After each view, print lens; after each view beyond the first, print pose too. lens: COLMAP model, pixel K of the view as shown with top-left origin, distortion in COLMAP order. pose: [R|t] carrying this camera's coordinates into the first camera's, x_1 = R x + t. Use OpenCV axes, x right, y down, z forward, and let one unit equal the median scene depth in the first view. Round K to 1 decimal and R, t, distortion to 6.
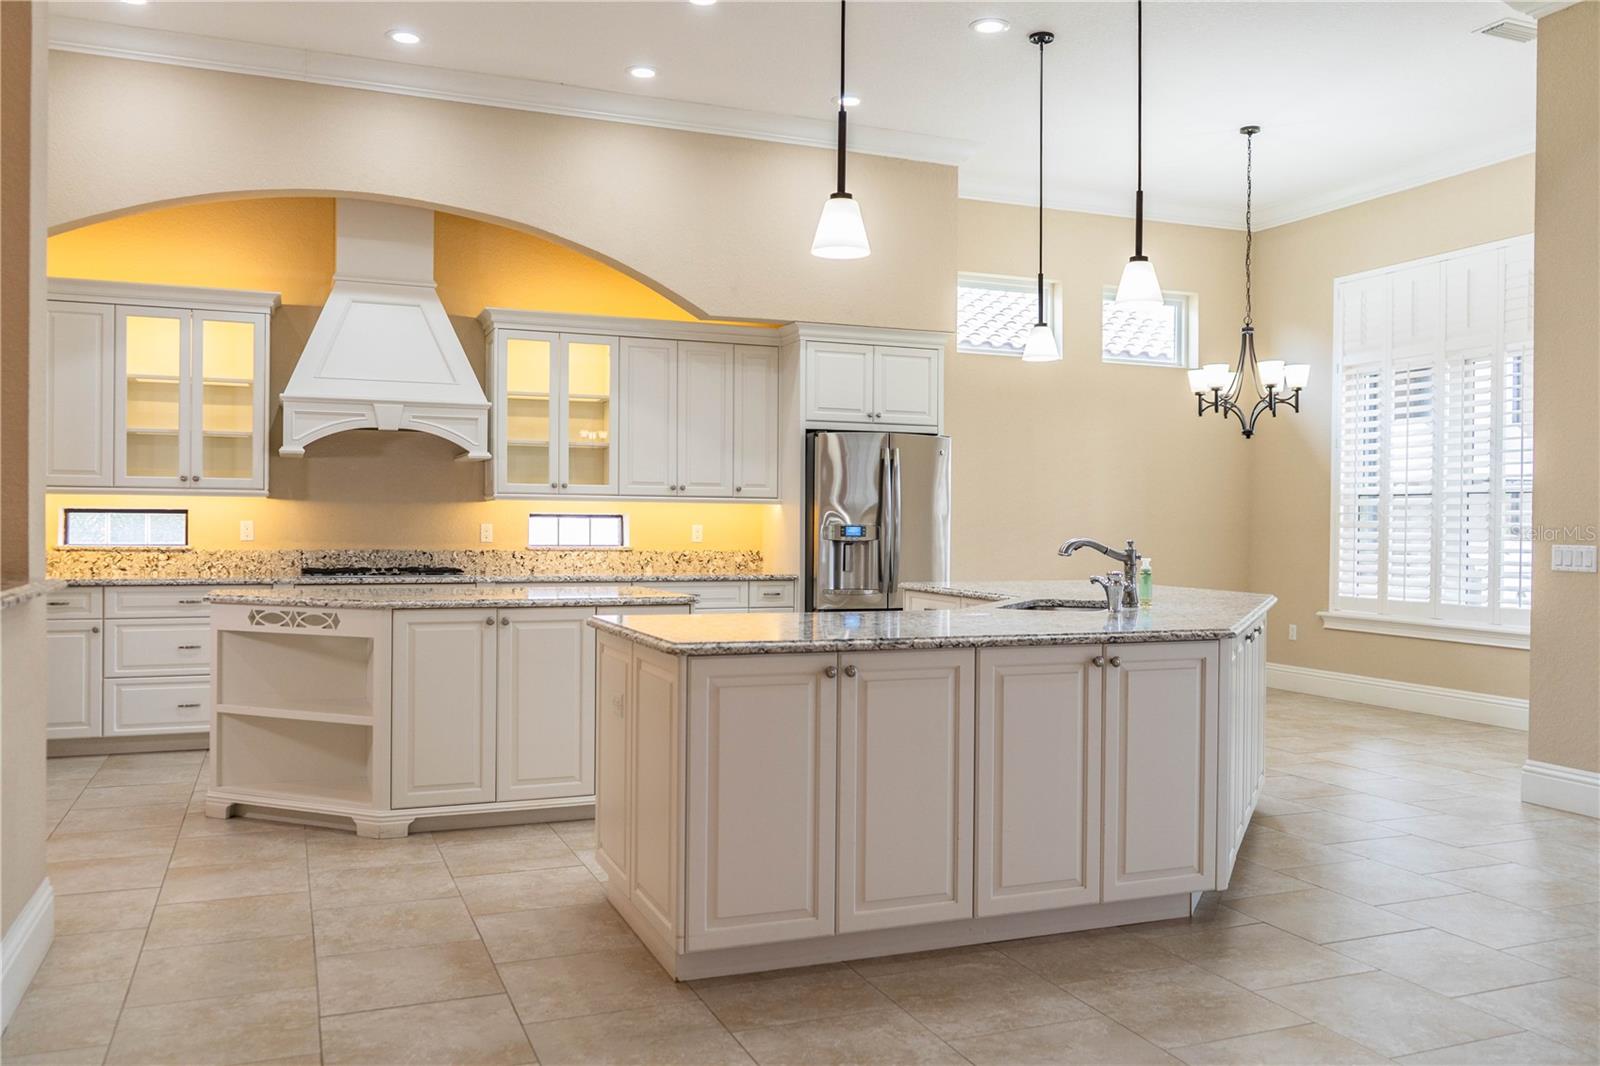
lens RADIAL K [[1278.1, 0, 798.3], [0, 1278.1, 535.6], [0, 0, 1]] dist [-0.015345, 0.008963]
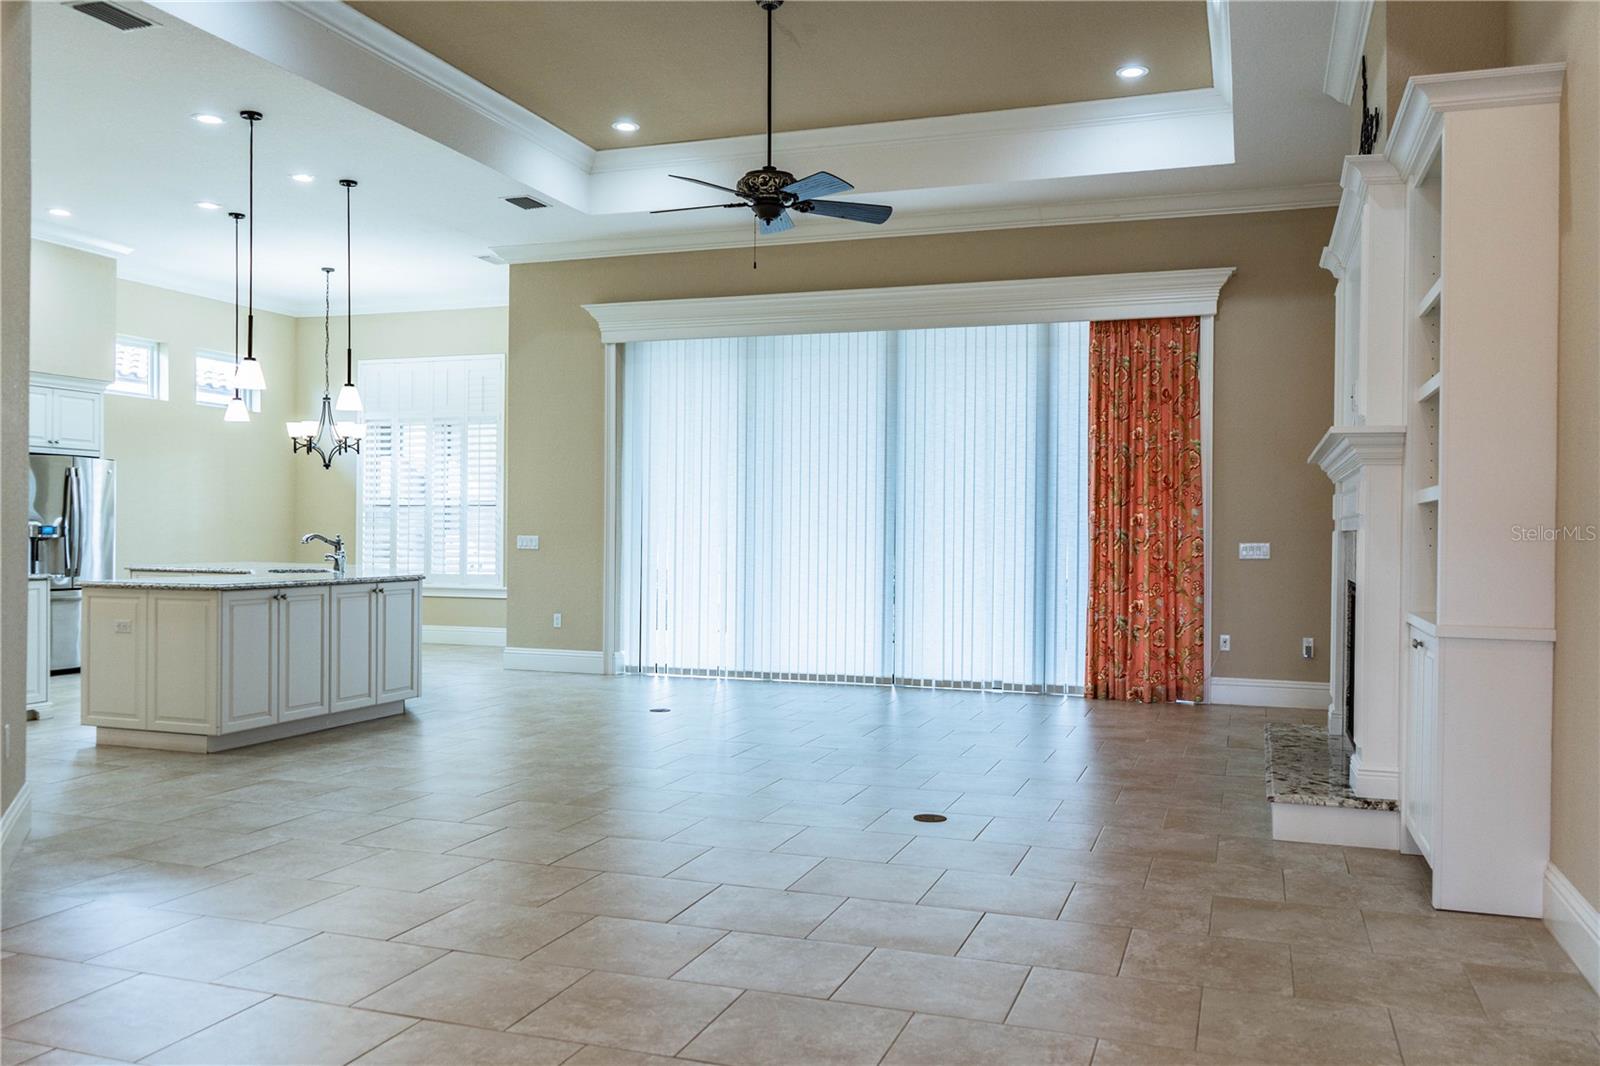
lens RADIAL K [[1278.1, 0, 807.9], [0, 1278.1, 532.9], [0, 0, 1]] dist [-0.015345, 0.008963]
pose [[0.656770, -0.005200, 0.754073, -0.448272], [0.004963, 0.999984, 0.002574, 0.000008], [-0.754074, 0.002052, 0.656786, -0.471970]]
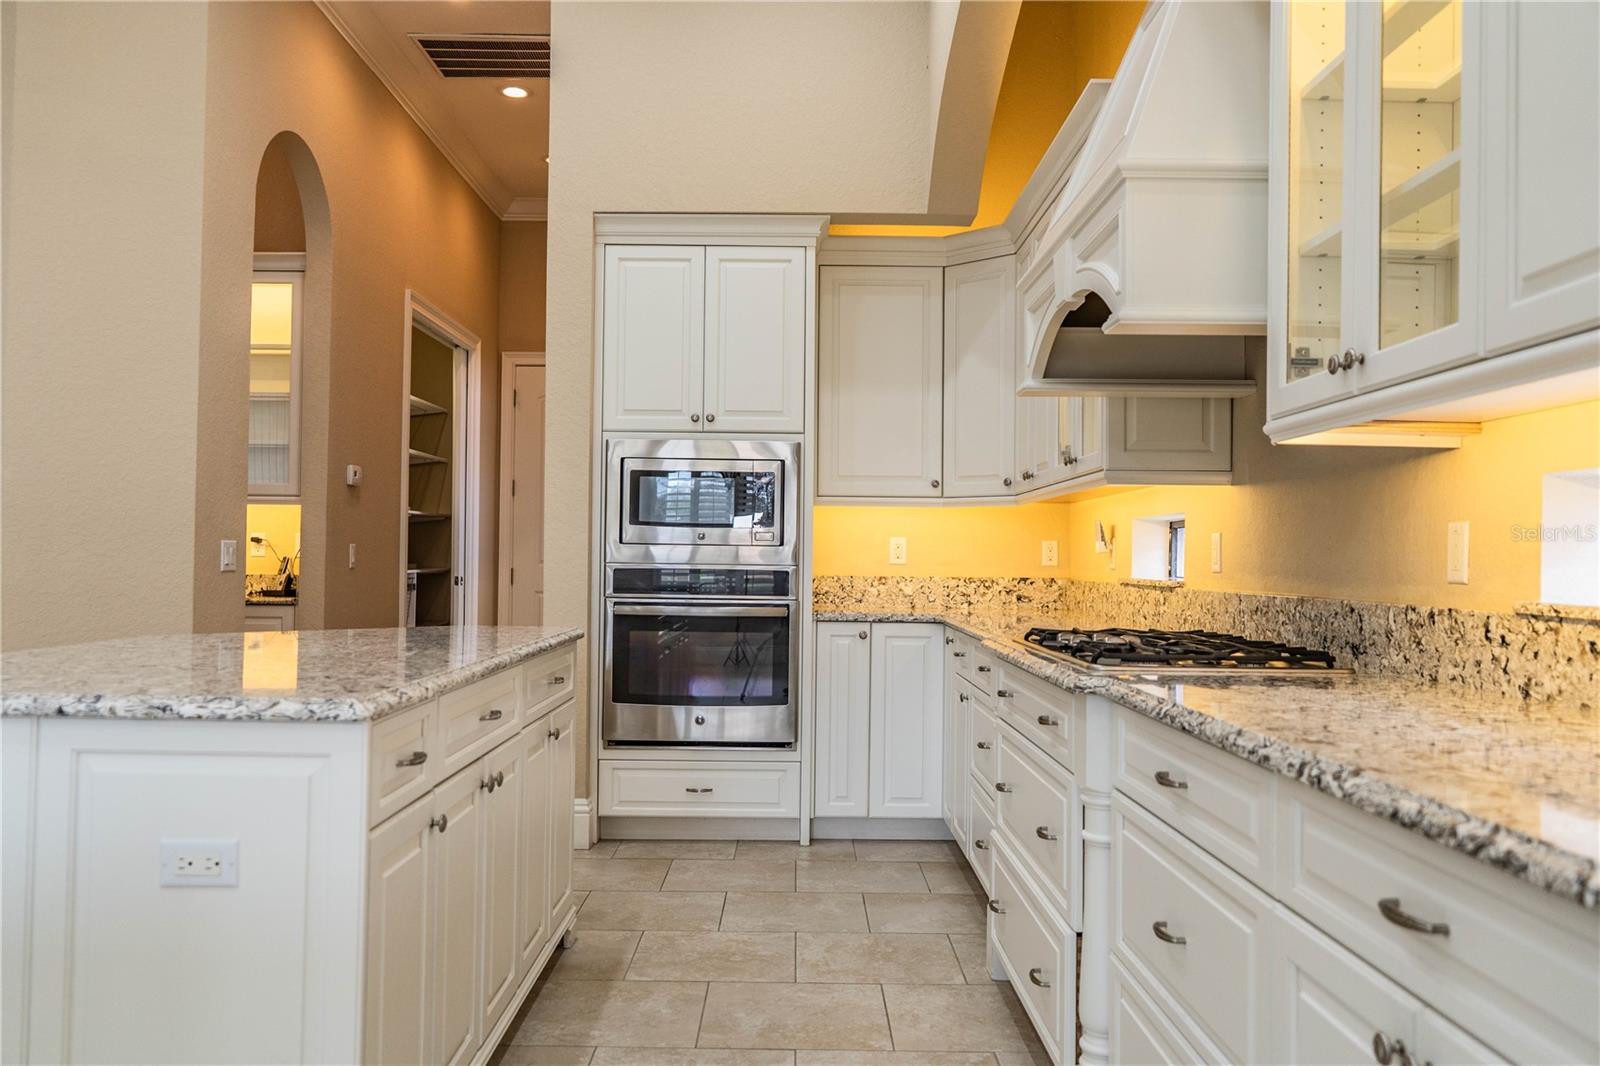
lens RADIAL K [[1278.1, 0, 797.6], [0, 1278.1, 533.3], [0, 0, 1]] dist [-0.015345, 0.008963]
pose [[-0.368477, -0.031733, -0.929095, 0.098162], [-0.024574, 0.999400, -0.024388, 0.004771], [0.929312, 0.013845, -0.369036, 1.005218]]
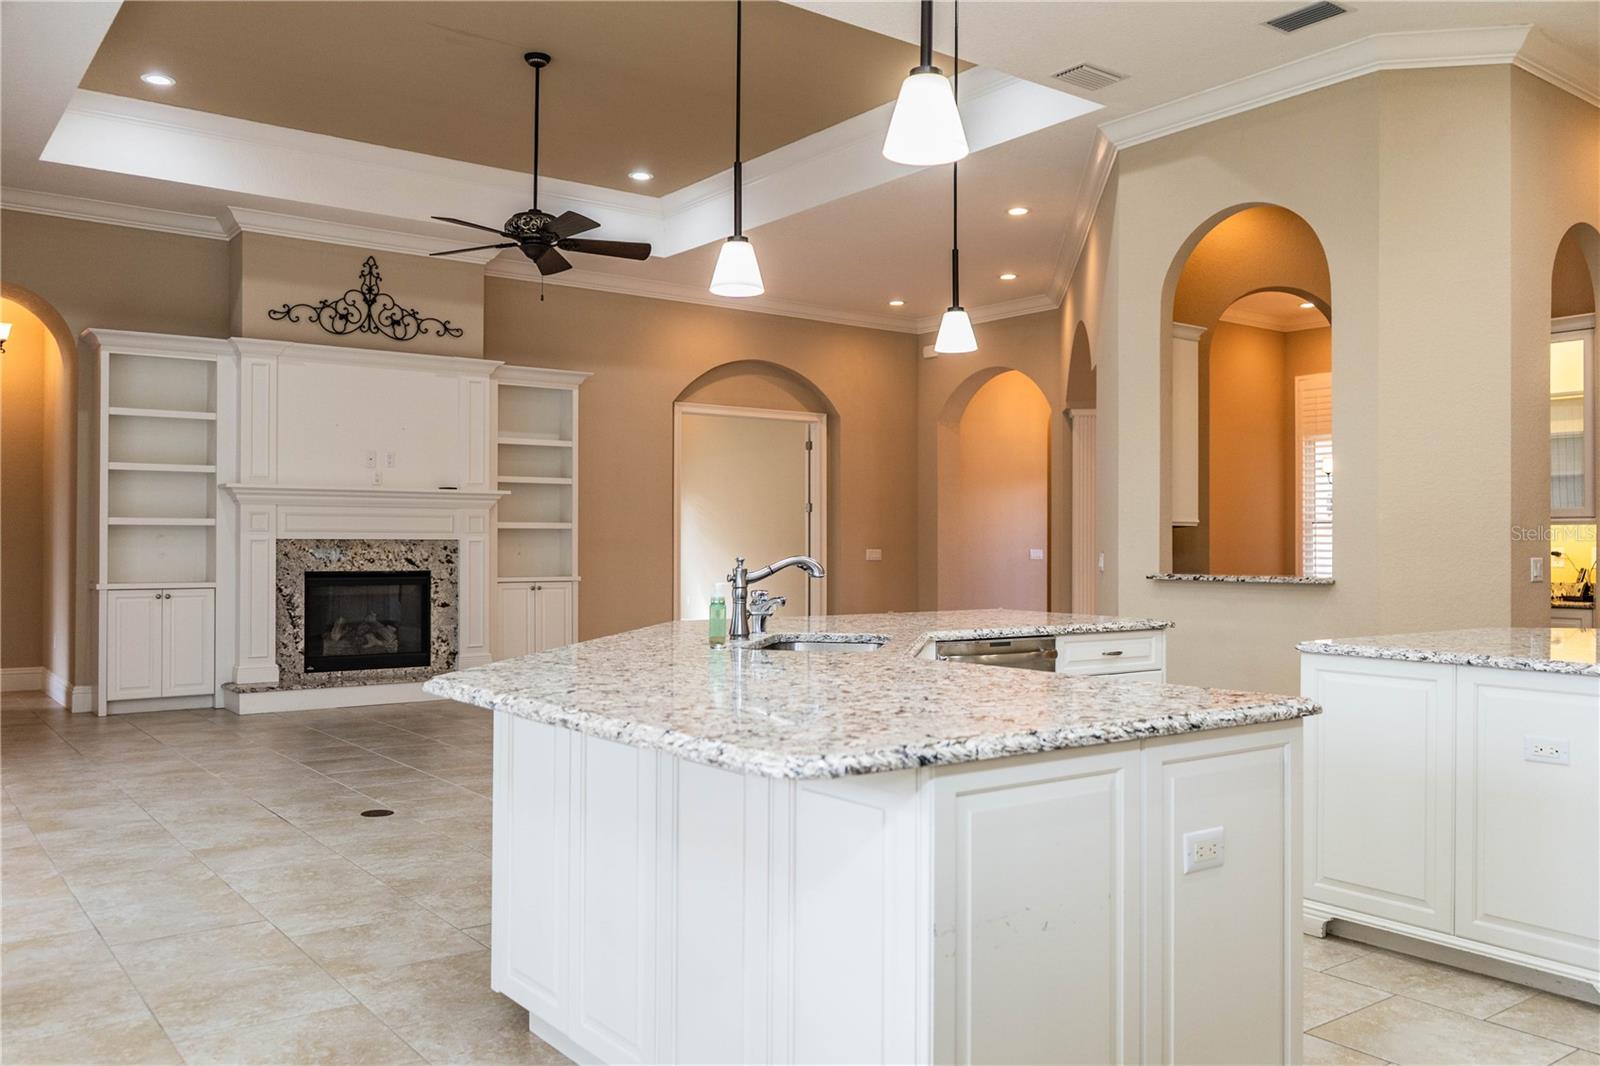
lens RADIAL K [[1278.1, 0, 802.9], [0, 1278.1, 534.0], [0, 0, 1]] dist [-0.015345, 0.008963]
pose [[-0.964506, -0.016024, -0.263574, 0.288666], [-0.016132, 0.999868, -0.001754, -0.006677], [0.263568, 0.002560, -0.964638, 1.177256]]
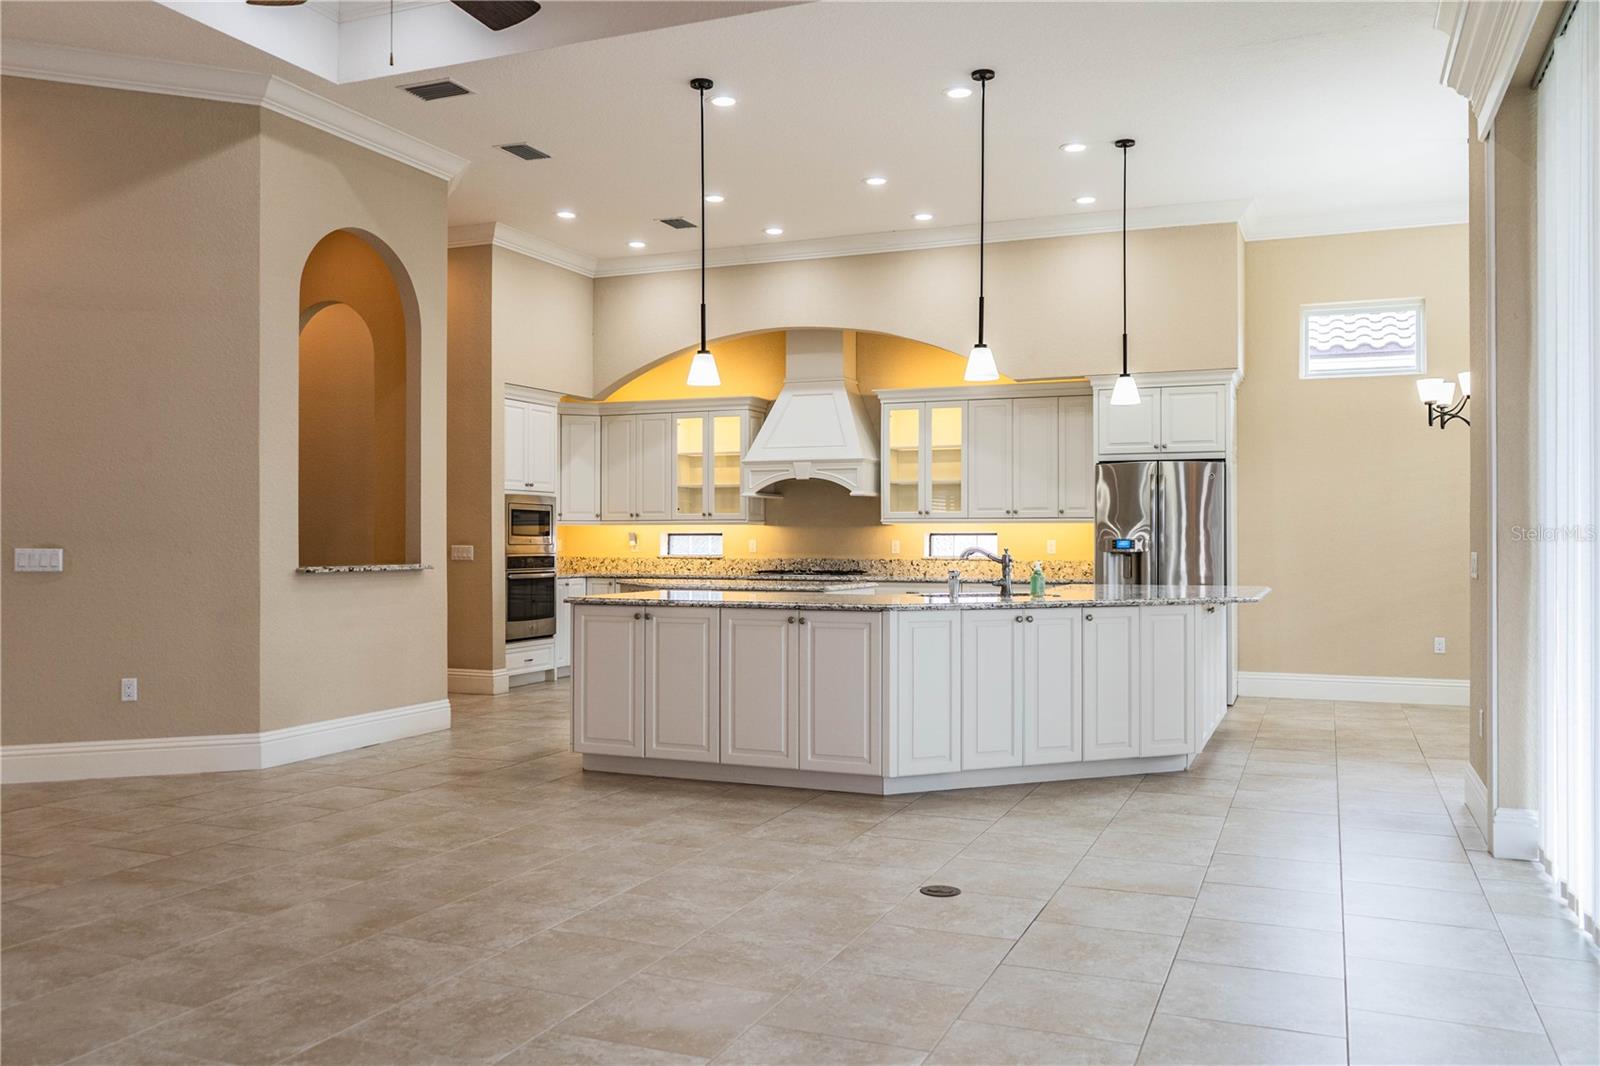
lens RADIAL K [[1278.1, 0, 804.5], [0, 1278.1, 529.3], [0, 0, 1]] dist [-0.015345, 0.008963]
pose [[0.715951, -0.014260, -0.698005, 0.695299], [-0.000452, 0.999782, -0.020889, 0.008290], [0.698150, 0.015271, 0.715788, -0.082168]]
